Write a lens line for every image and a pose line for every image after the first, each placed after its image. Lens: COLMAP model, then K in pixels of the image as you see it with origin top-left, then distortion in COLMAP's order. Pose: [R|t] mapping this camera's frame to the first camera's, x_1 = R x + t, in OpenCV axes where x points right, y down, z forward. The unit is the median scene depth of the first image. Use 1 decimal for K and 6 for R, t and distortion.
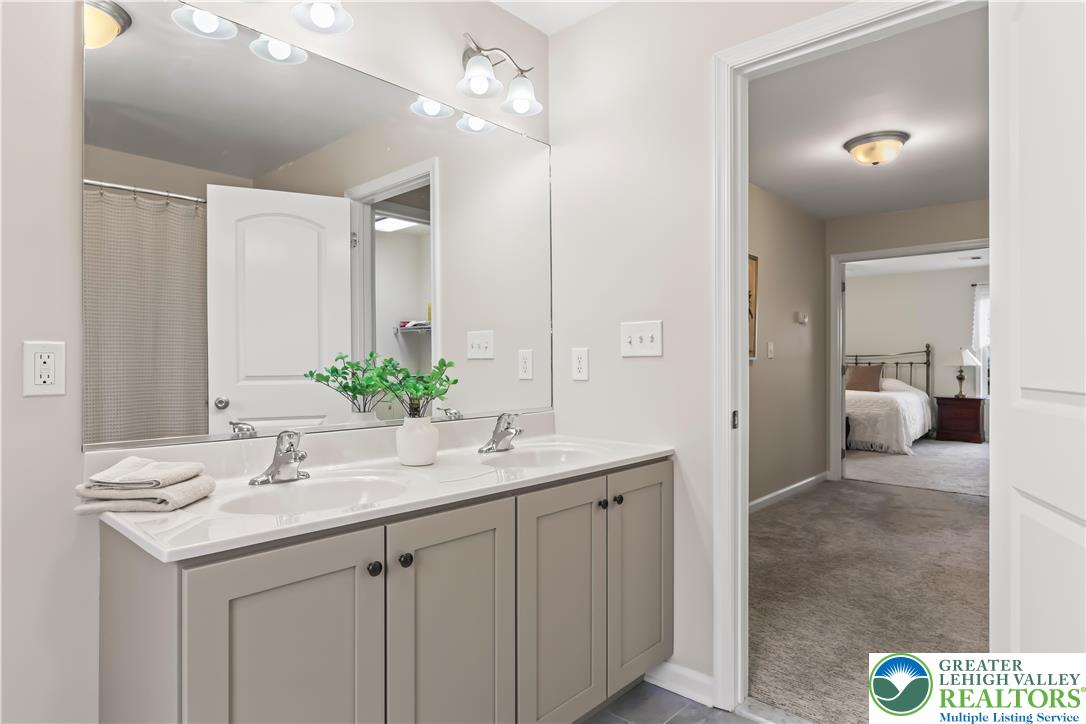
lens RADIAL K [[635.6, 0, 544.4], [0, 635.6, 362.4], [0, 0, 1]] dist [-0.002236, 0.002380]
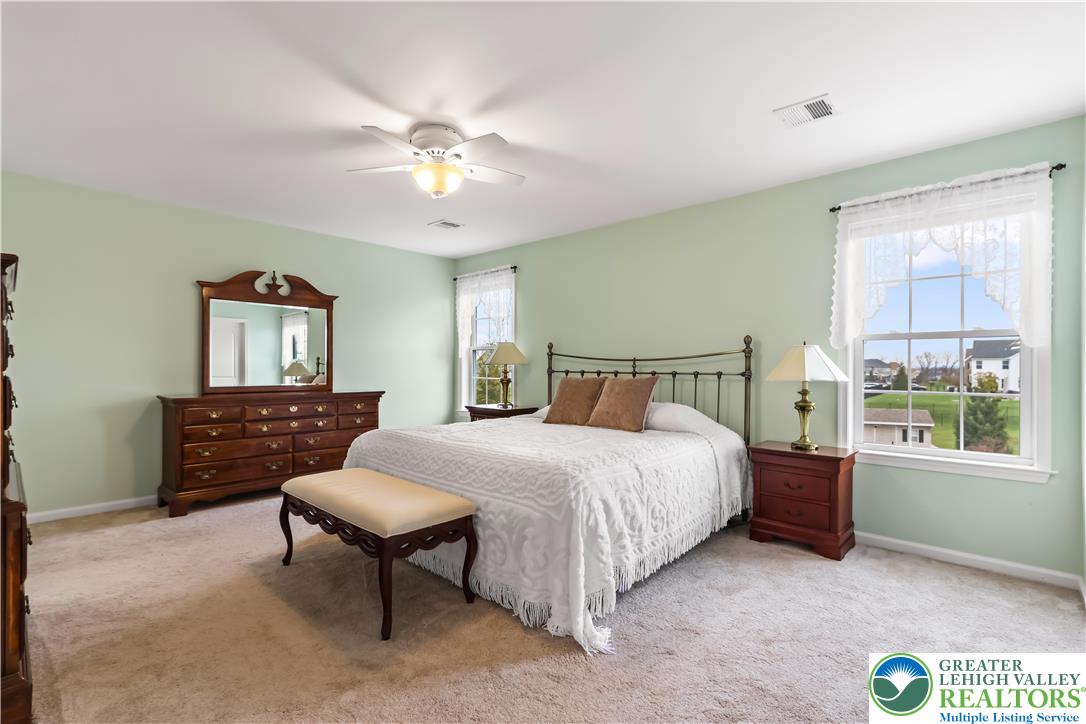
lens RADIAL K [[506.1, 0, 545.3], [0, 506.1, 369.6], [0, 0, 1]] dist [0.001829, 0.002749]
pose [[0.999878, 0.007895, -0.013498, 0.468659], [-0.007901, 0.999969, -0.000403, -0.000924], [0.013495, 0.000510, 0.999909, 0.623528]]
